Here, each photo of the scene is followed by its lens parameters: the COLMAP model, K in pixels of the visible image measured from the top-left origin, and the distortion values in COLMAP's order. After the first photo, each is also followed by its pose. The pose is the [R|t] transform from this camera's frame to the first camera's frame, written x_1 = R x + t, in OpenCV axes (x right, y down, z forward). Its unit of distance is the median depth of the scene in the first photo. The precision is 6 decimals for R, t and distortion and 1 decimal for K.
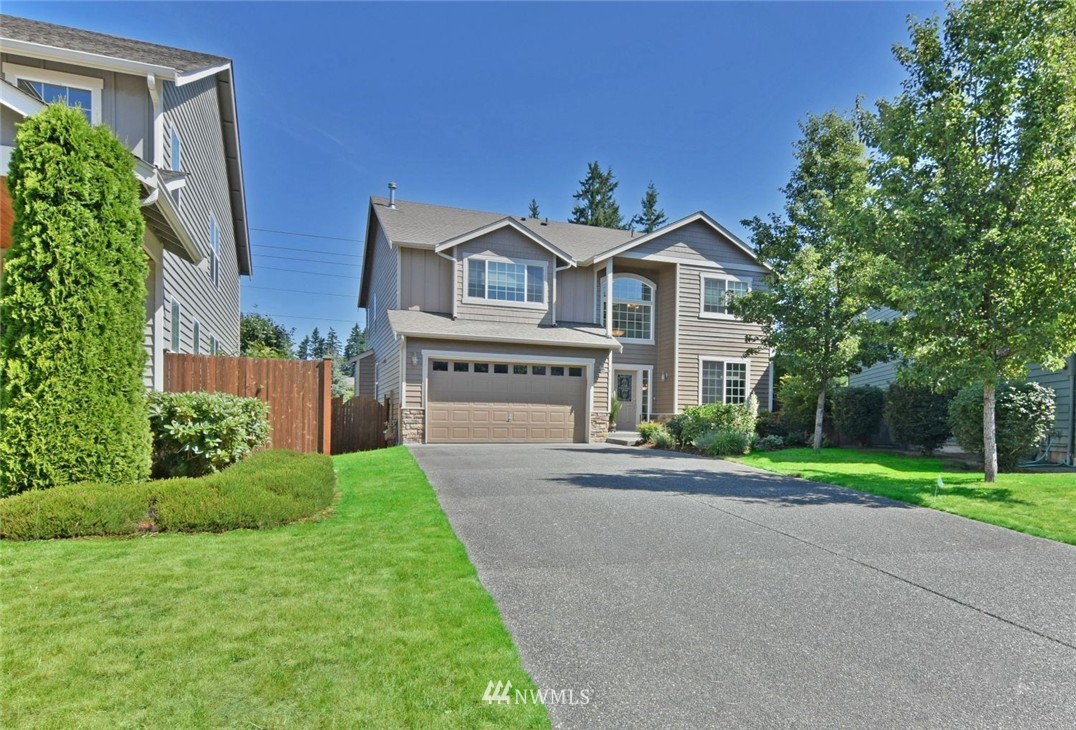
lens RADIAL K [[714.1, 0, 602.5], [0, 714.1, 427.1], [0, 0, 1]] dist [0.002737, 0.000155]
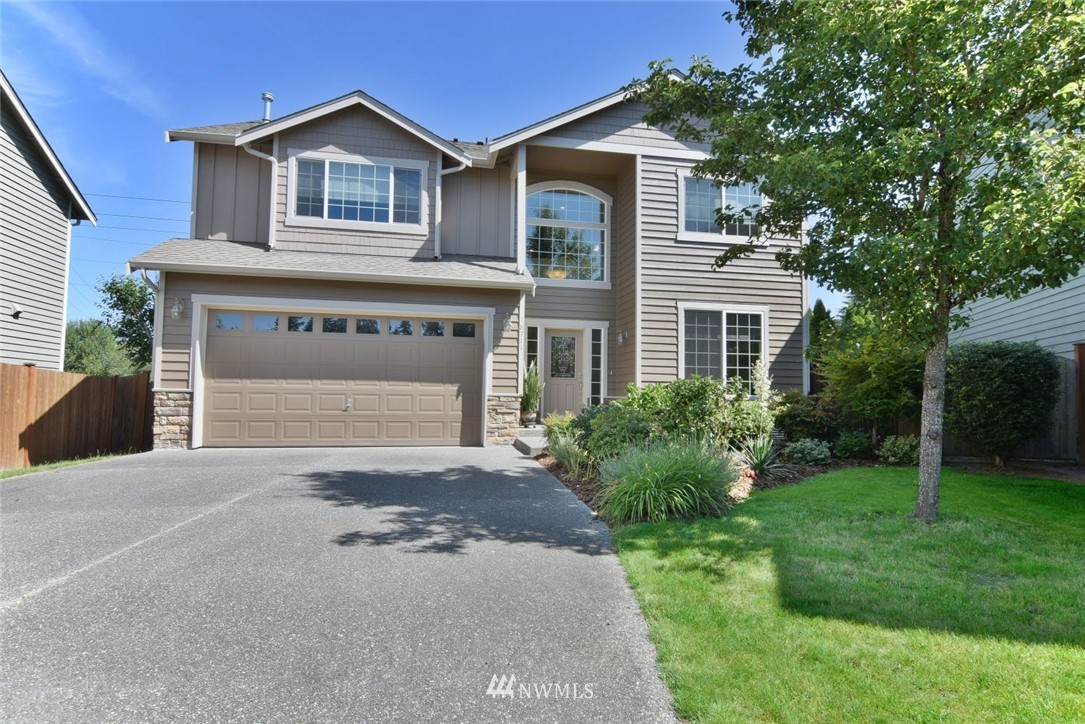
lens RADIAL K [[607.3, 0, 540.5], [0, 607.3, 356.1], [0, 0, 1]] dist [0.006601, -0.000261]
pose [[0.979532, -0.013657, -0.200826, 0.131119], [-0.001956, 0.997003, -0.077342, -0.014168], [0.201281, 0.076152, 0.976569, 0.499822]]
